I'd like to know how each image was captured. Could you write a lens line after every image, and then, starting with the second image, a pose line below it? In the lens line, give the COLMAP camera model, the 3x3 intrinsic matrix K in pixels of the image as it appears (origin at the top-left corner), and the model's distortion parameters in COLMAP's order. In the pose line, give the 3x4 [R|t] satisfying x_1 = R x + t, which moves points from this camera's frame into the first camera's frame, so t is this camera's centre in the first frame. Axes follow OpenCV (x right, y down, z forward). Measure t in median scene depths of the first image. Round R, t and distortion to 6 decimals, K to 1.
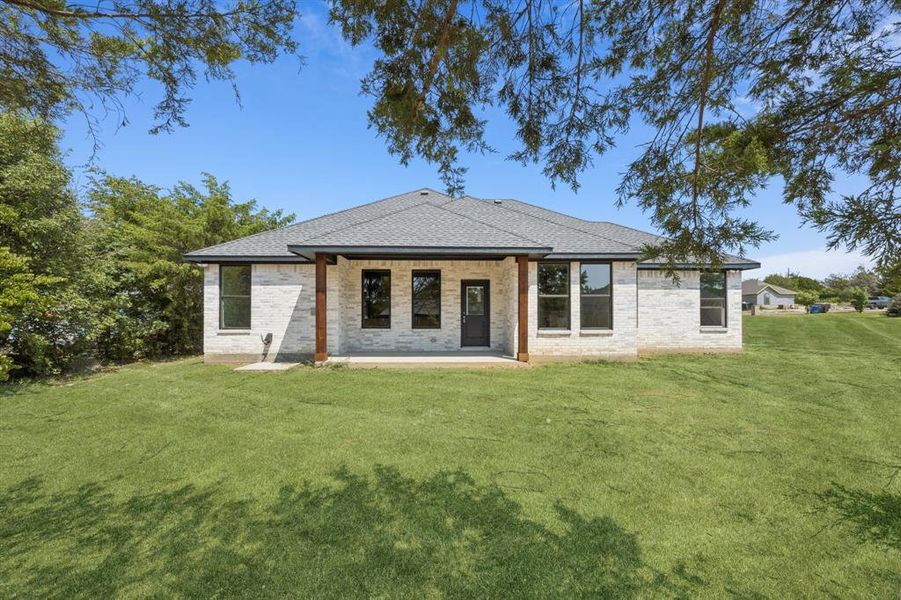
lens RADIAL K [[347.5, 0, 452.5], [0, 347.5, 313.5], [0, 0, 1]] dist [-0.000419, -0.000034]
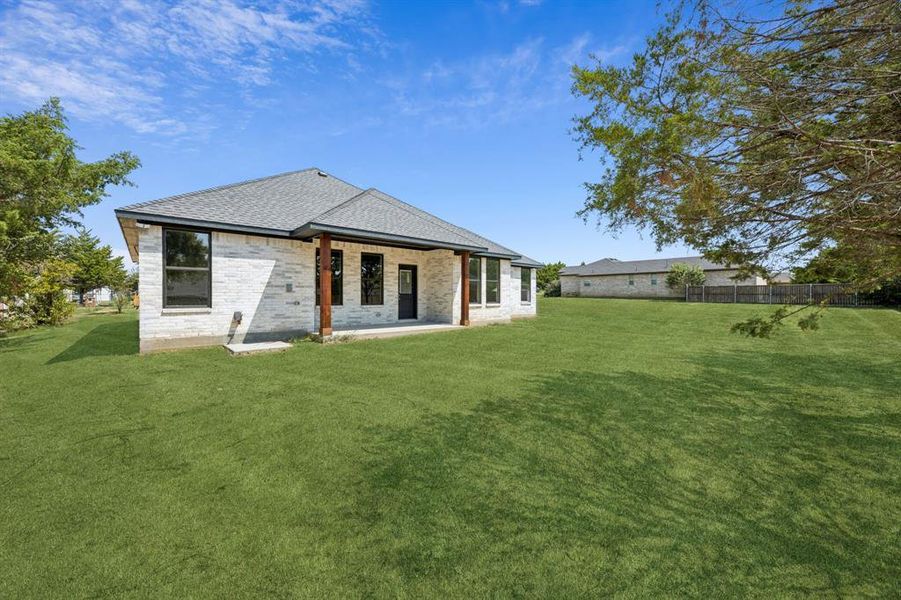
lens RADIAL K [[338.4, 0, 450.5], [0, 338.4, 300.0], [0, 0, 1]] dist [0.000077, 0.000073]
pose [[0.768316, -0.004524, 0.640055, -0.658786], [-0.005661, 0.999888, 0.013862, 0.011790], [-0.640046, -0.014273, 0.768204, -0.020163]]
